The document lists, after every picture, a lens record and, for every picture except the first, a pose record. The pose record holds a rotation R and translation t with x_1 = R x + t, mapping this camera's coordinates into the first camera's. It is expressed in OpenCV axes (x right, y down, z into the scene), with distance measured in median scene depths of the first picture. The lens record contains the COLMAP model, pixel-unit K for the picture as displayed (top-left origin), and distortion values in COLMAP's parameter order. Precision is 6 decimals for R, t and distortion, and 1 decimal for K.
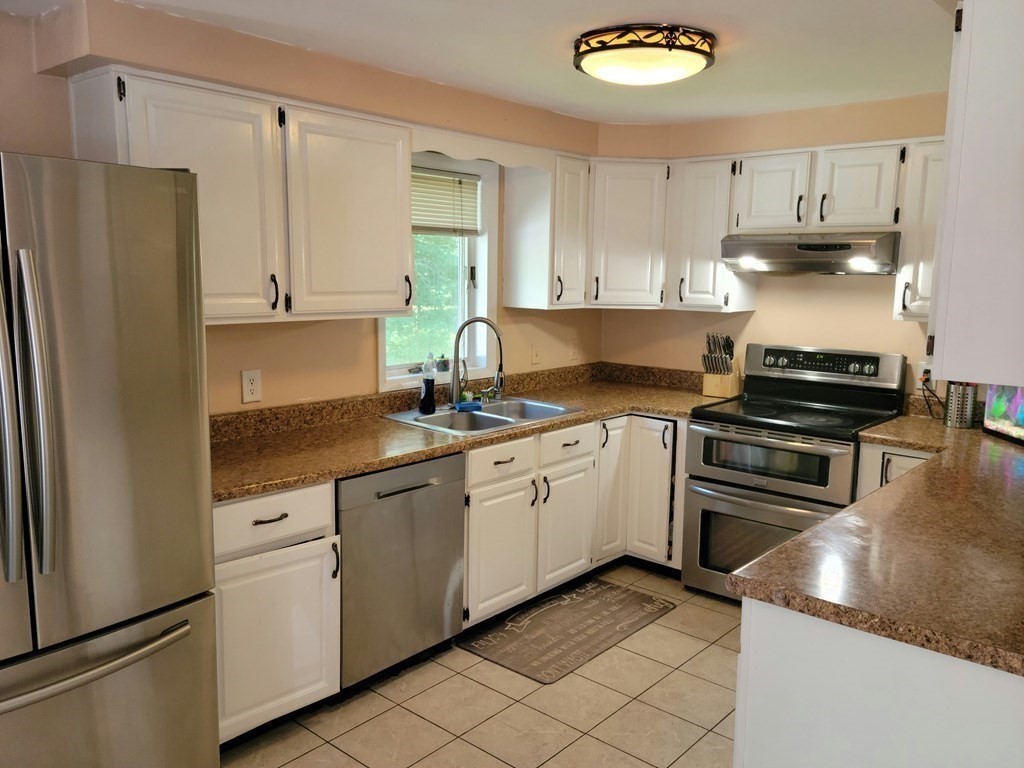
lens RADIAL K [[816.7, 0, 516.6], [0, 816.7, 389.1], [0, 0, 1]] dist [0.063117, -0.073481]
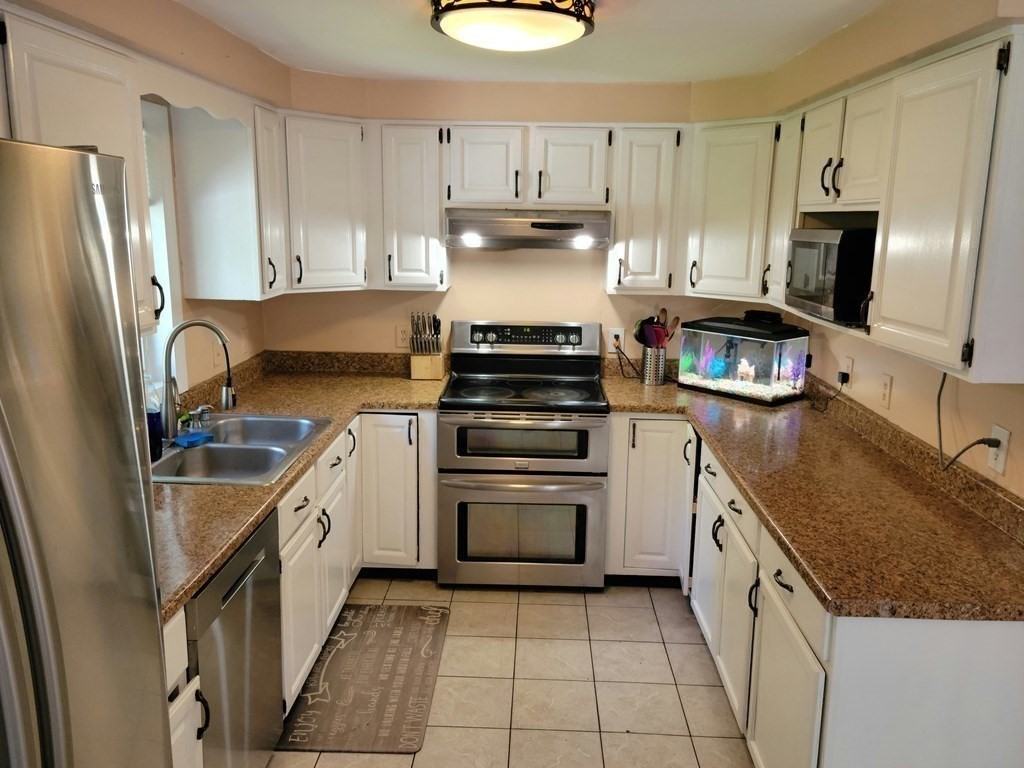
lens RADIAL K [[816.7, 0, 516.6], [0, 816.7, 389.1], [0, 0, 1]] dist [0.063117, -0.073481]
pose [[0.776090, -0.134241, 0.616168, -0.289704], [0.088777, 0.990607, 0.104000, -0.076444], [-0.624342, -0.026012, 0.780718, 0.221203]]
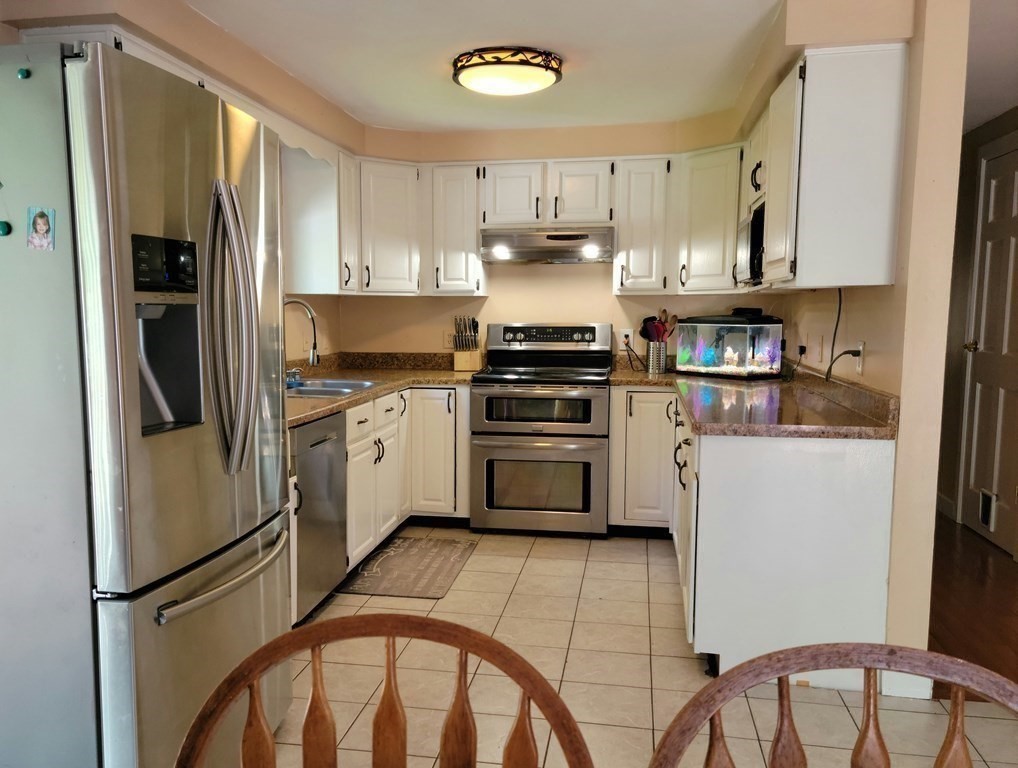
lens RADIAL K [[898.8, 0, 456.9], [0, 898.8, 427.6], [0, 0, 1]] dist [0.040507, -0.000073]
pose [[0.870723, -0.080432, 0.485151, -0.438084], [0.086649, 0.996192, 0.009644, 0.084864], [-0.484079, 0.033640, 0.874377, -0.114381]]
